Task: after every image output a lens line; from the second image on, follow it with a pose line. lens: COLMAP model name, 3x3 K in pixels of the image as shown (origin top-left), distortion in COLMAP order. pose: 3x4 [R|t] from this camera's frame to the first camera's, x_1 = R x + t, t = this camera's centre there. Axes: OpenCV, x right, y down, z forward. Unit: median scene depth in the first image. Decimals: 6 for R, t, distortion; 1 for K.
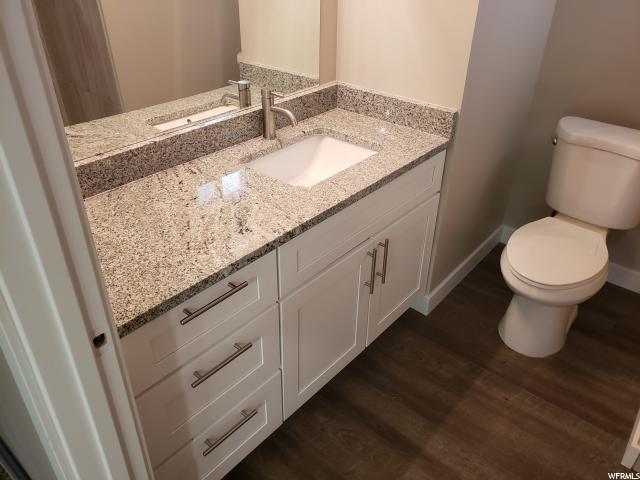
lens RADIAL K [[495.3, 0, 320.0], [0, 495.3, 240.0], [0, 0, 1]] dist [0.000378, -0.006038]
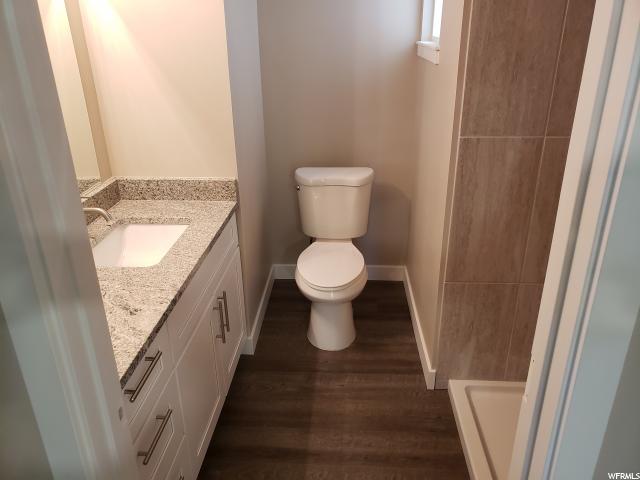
lens RADIAL K [[495.3, 0, 320.0], [0, 495.3, 240.0], [0, 0, 1]] dist [0.000378, -0.006038]
pose [[0.795172, -0.260763, 0.547453, -0.260703], [0.341924, 0.938415, -0.049655, 0.018060], [-0.500790, 0.226671, 0.835362, -0.106270]]
